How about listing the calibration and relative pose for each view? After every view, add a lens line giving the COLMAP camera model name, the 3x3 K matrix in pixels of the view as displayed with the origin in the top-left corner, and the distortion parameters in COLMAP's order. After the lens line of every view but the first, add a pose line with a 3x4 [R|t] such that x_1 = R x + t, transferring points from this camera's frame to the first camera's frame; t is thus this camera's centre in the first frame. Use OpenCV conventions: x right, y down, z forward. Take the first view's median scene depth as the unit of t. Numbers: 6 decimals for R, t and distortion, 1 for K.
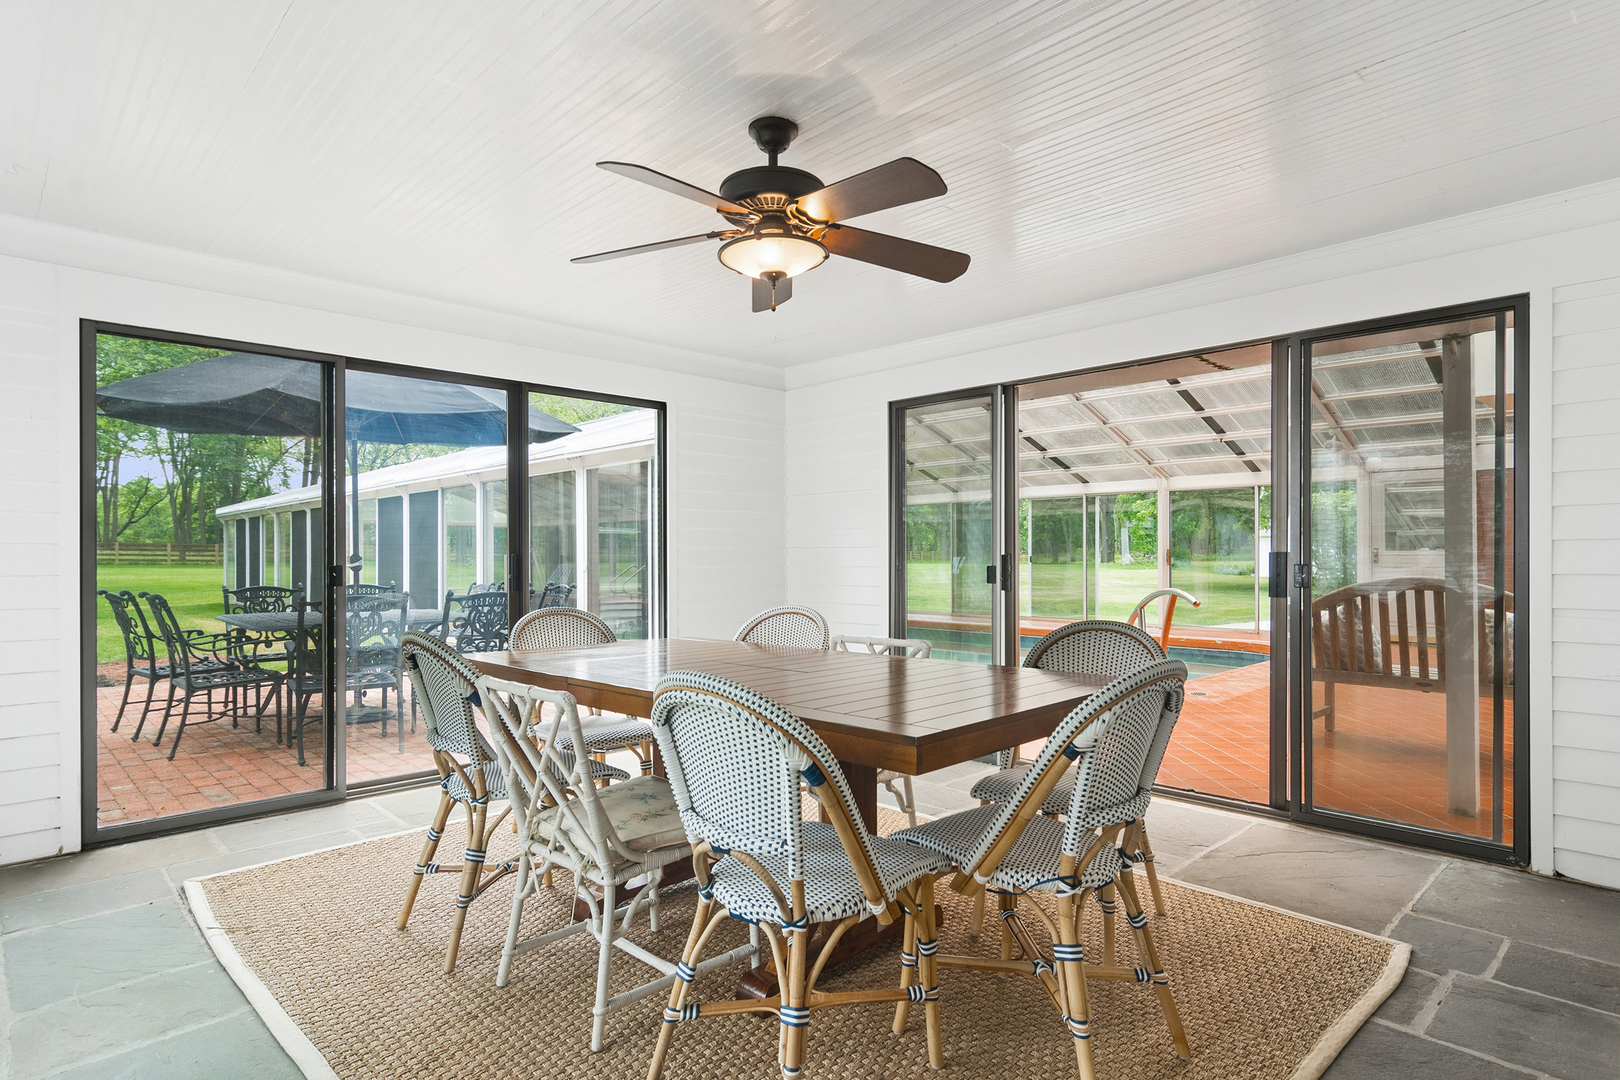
lens RADIAL K [[867.4, 0, 808.9], [0, 867.4, 548.4], [0, 0, 1]] dist [0.005591, -0.001770]
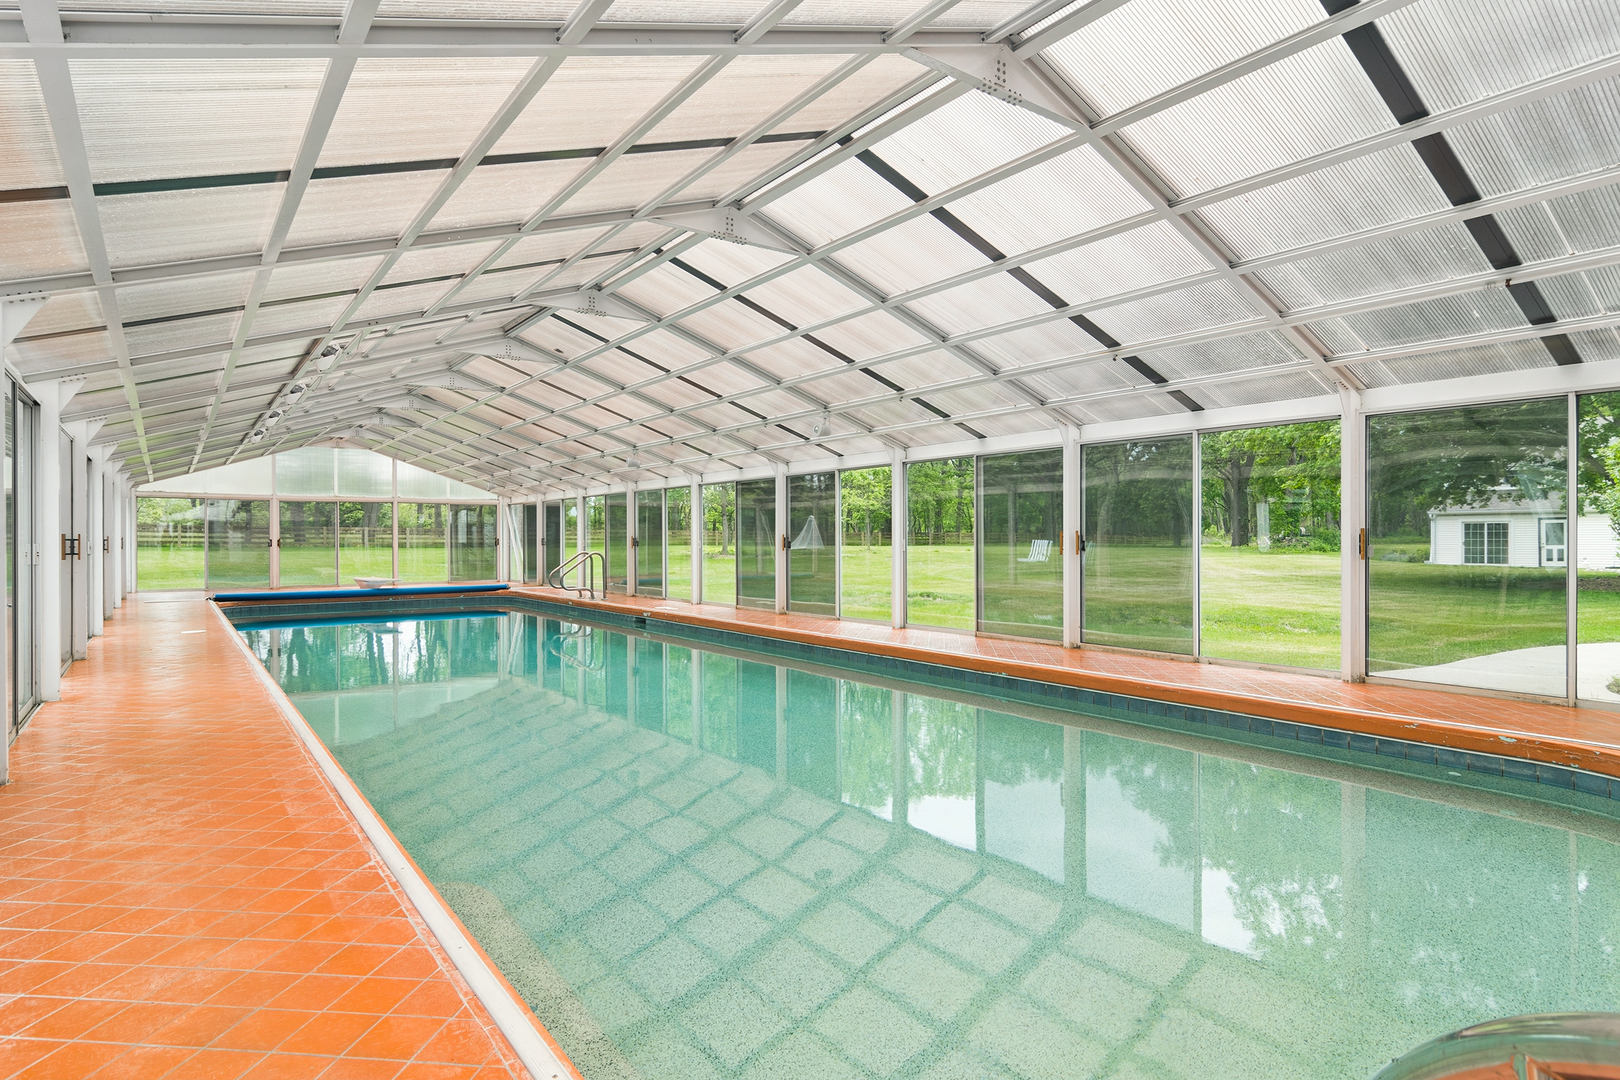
lens RADIAL K [[867.4, 0, 812.2], [0, 867.4, 538.0], [0, 0, 1]] dist [0.005591, -0.001770]
pose [[0.992062, -0.002517, -0.125723, 0.150985], [0.003438, 0.999969, 0.007110, 0.002167], [0.125701, -0.007486, 0.992040, 0.437398]]
